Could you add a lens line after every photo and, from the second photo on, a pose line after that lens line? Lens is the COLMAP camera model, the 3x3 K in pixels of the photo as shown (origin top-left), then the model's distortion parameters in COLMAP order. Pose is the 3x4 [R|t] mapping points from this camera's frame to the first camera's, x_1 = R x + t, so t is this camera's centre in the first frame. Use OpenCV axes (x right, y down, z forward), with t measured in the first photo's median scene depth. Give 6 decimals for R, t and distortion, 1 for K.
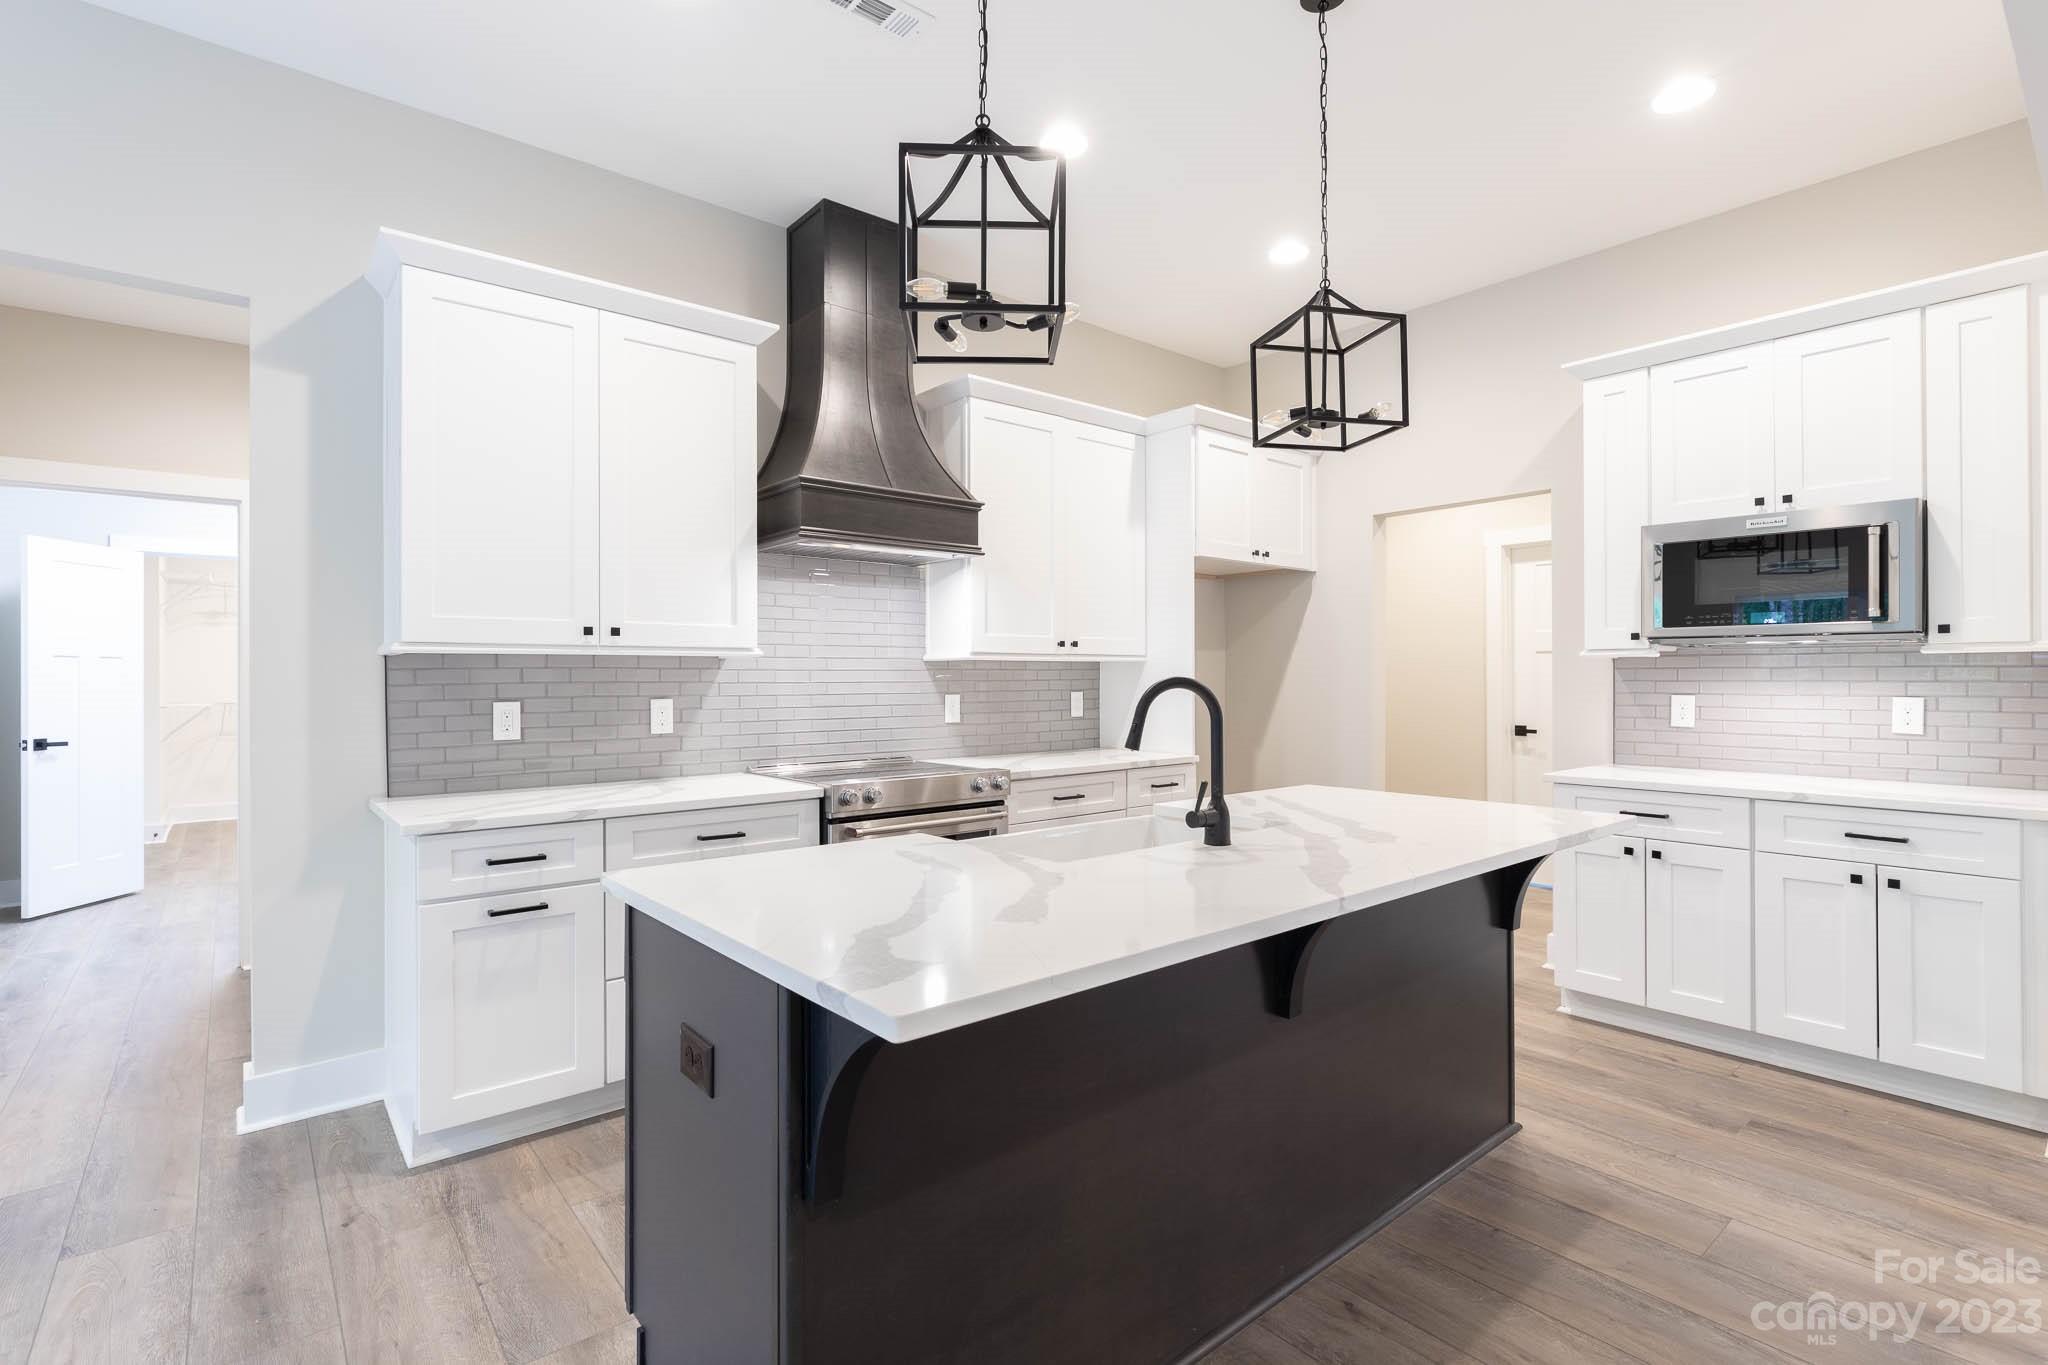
lens RADIAL K [[959.2, 0, 1032.5], [0, 959.2, 677.8], [0, 0, 1]] dist [-0.005812, 0.001359]
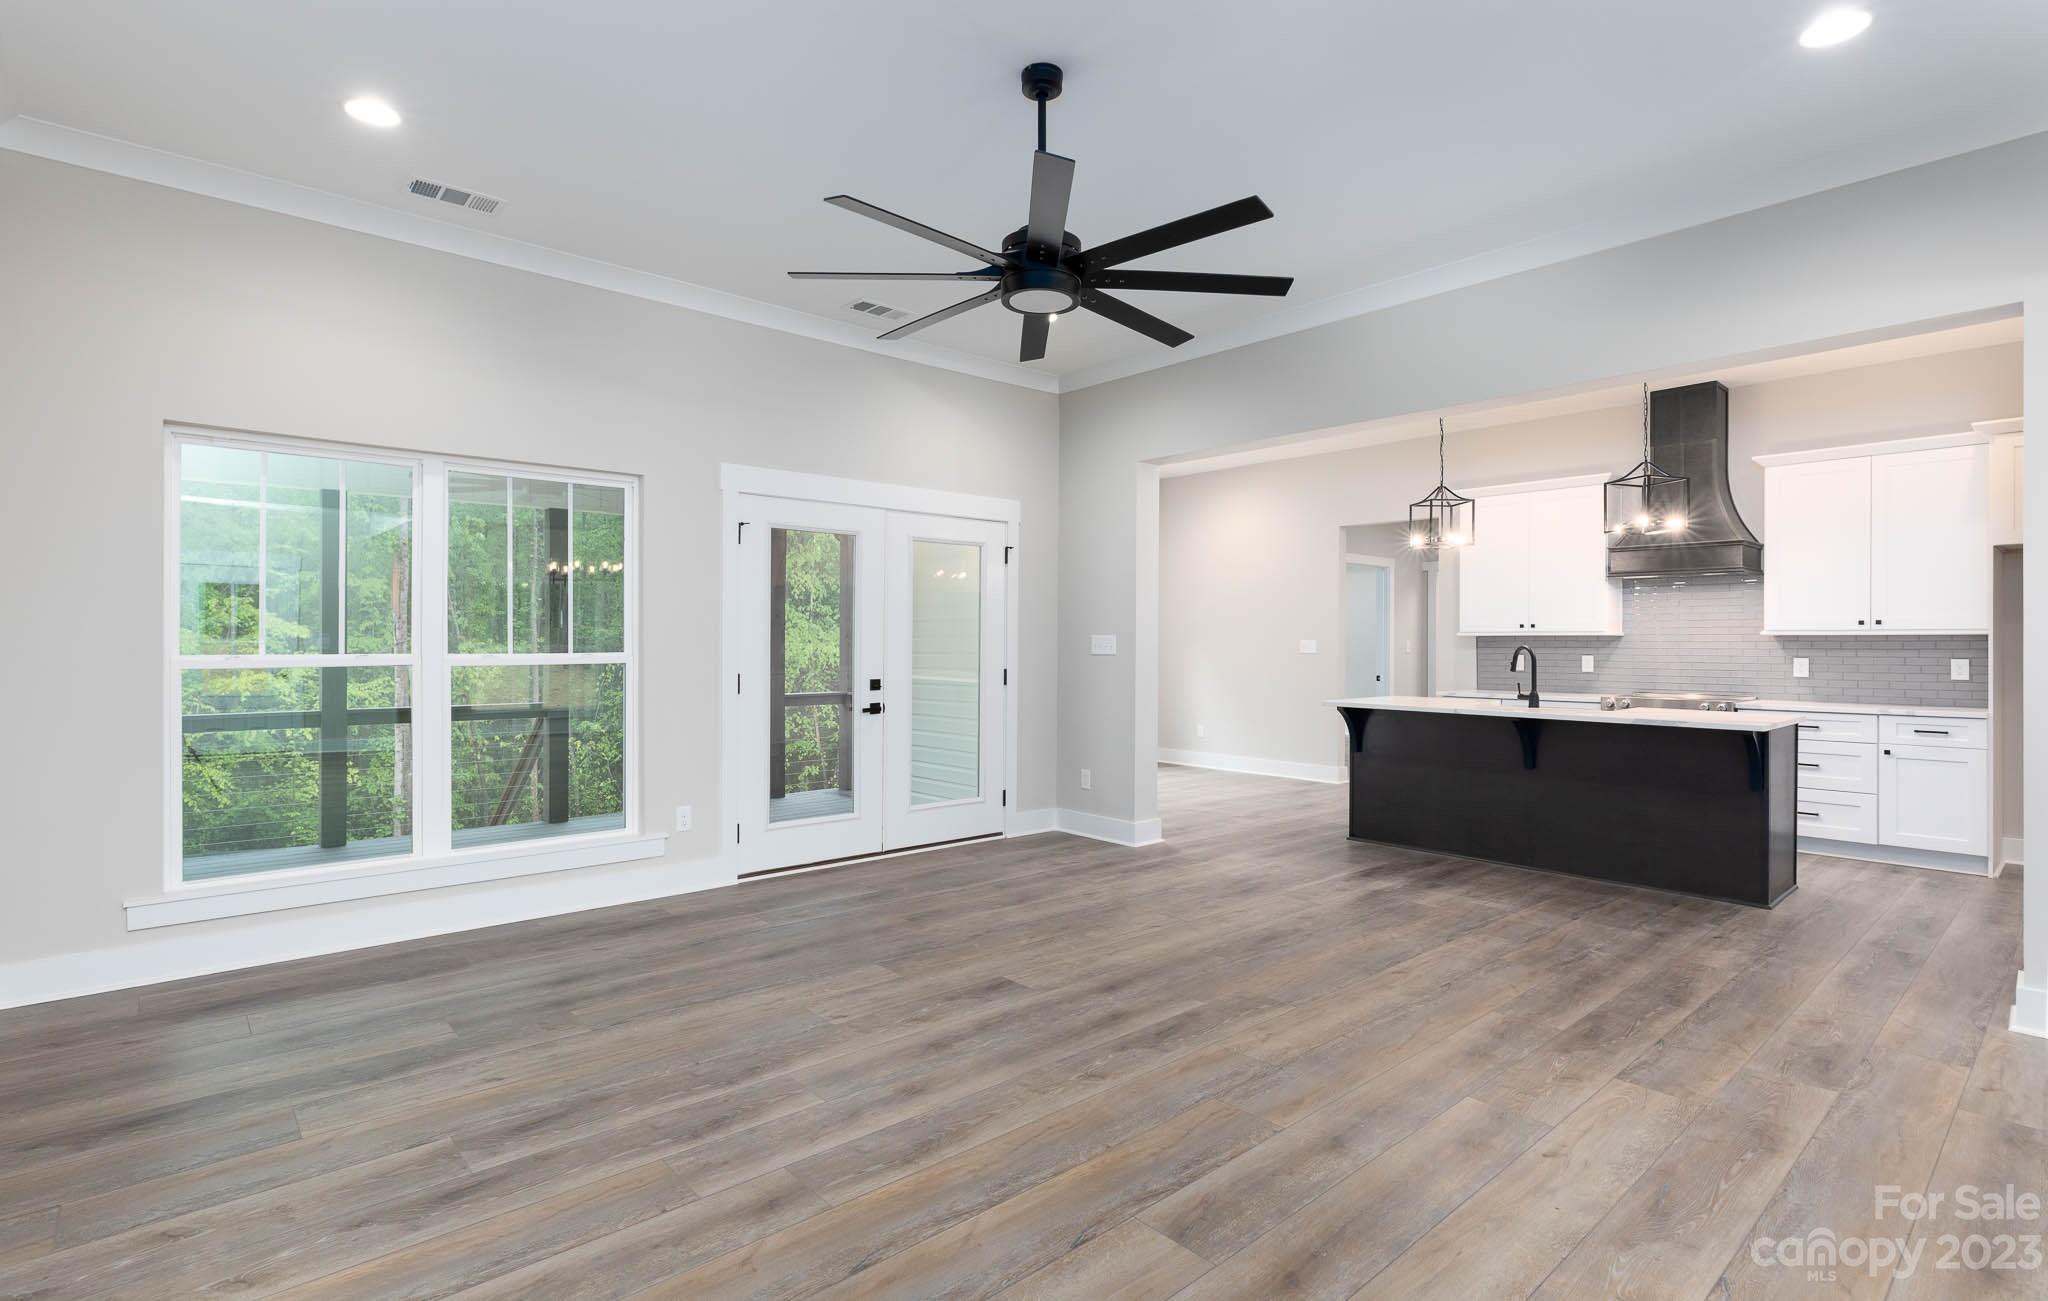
lens RADIAL K [[956.9, 0, 1018.2], [0, 956.9, 653.1], [0, 0, 1]] dist [-0.006694, -0.000476]
pose [[0.018476, 0.013125, -0.999743, 1.637976], [-0.005369, 0.999901, 0.013028, -0.003505], [0.999815, 0.005127, 0.018545, -0.286322]]
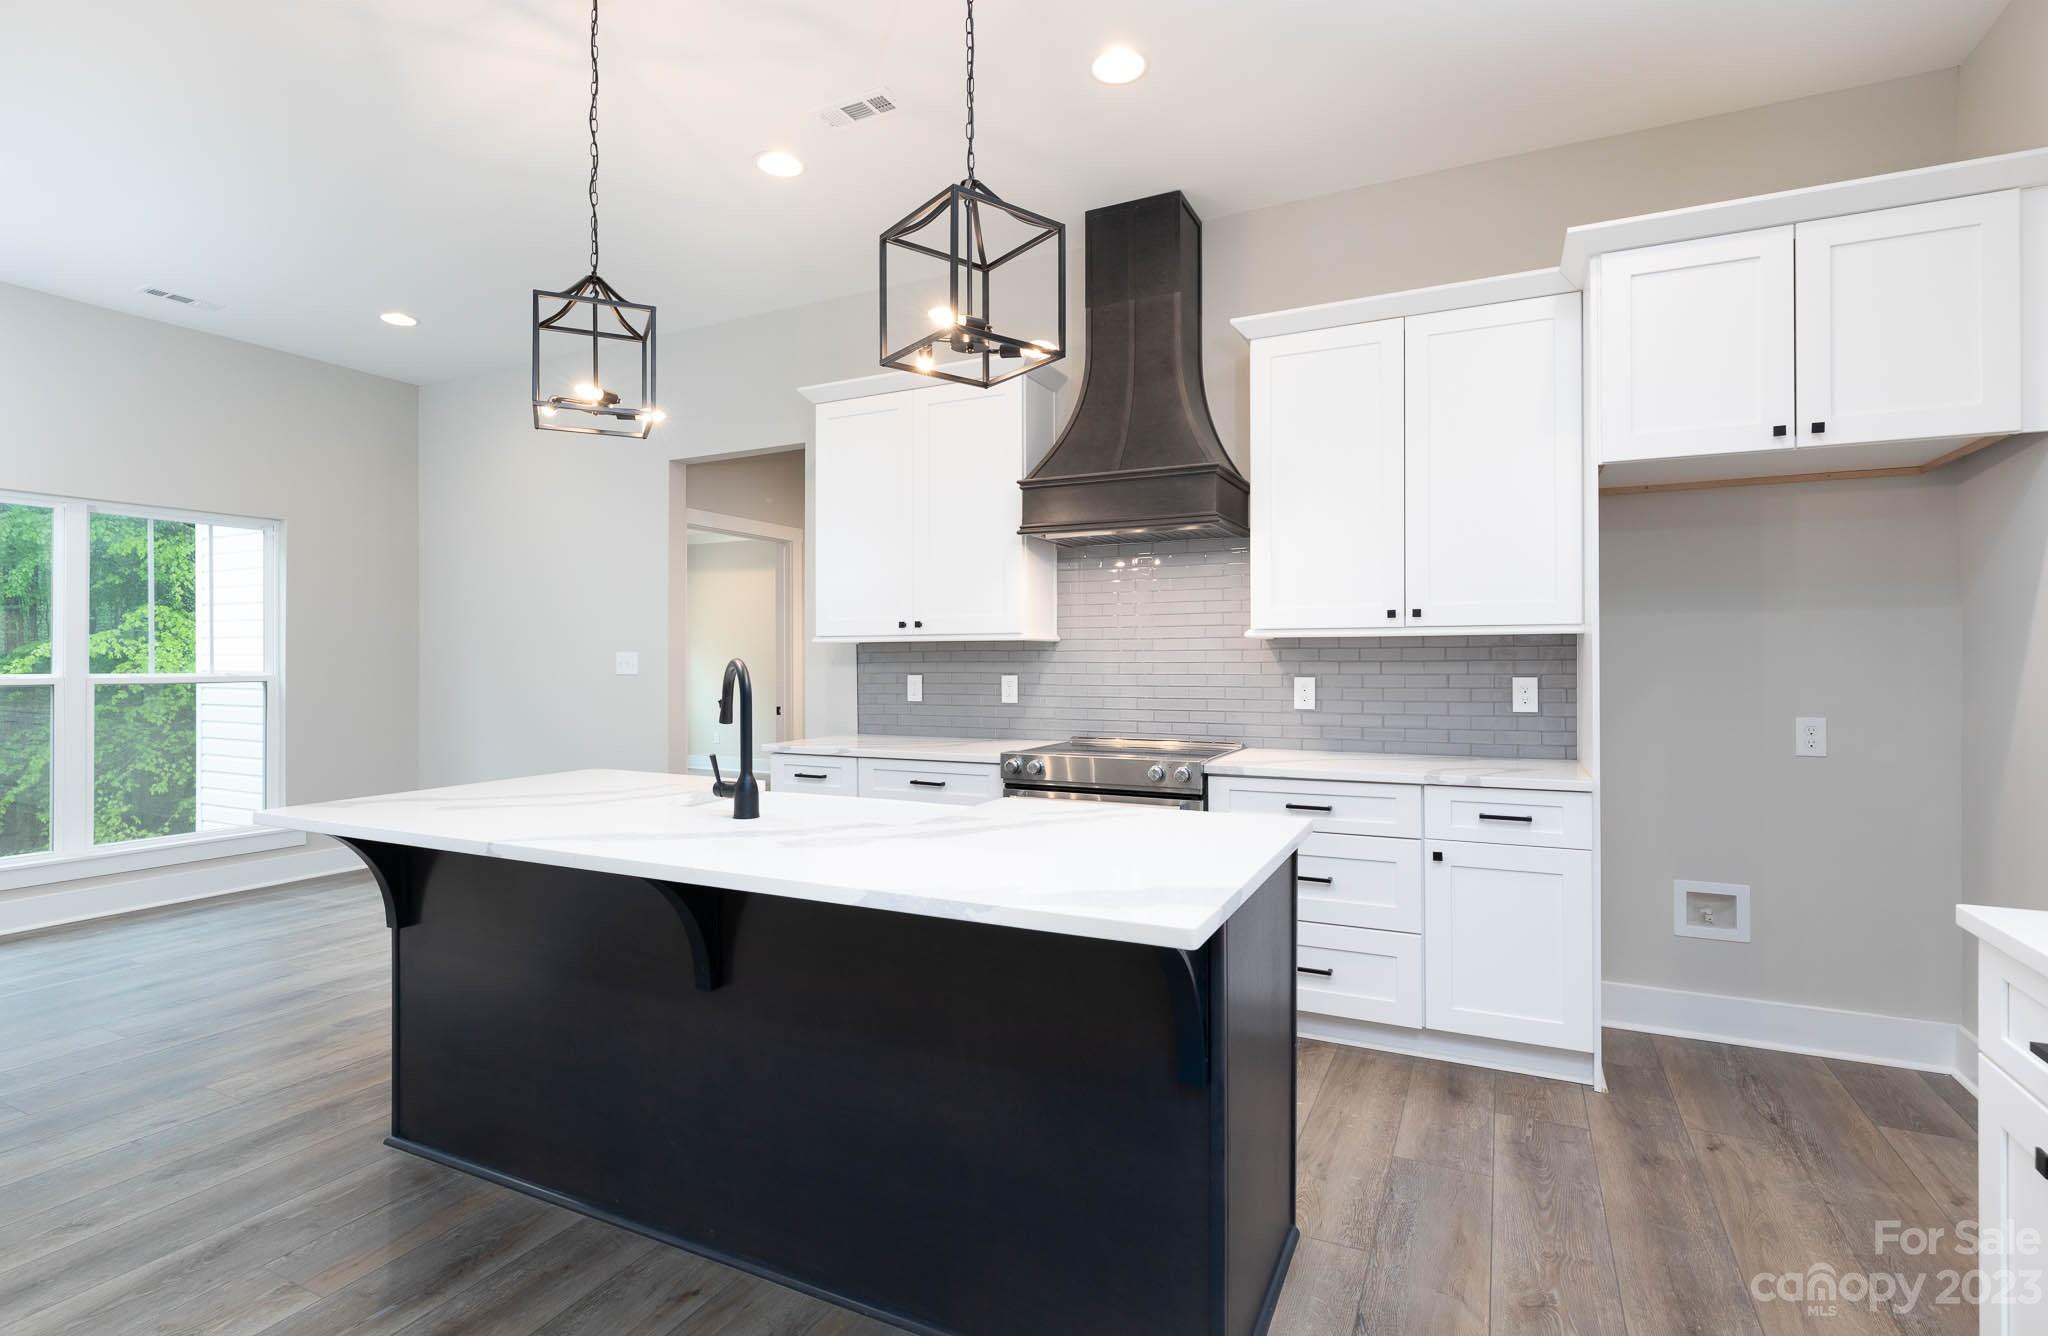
lens RADIAL K [[956.9, 0, 1013.4], [0, 956.9, 675.7], [0, 0, 1]] dist [-0.006694, -0.000476]
pose [[0.396544, 0.016701, -0.917864, 0.729795], [0.000885, 0.999827, 0.018575, -0.000387], [0.918015, -0.008178, 0.396461, 0.493895]]
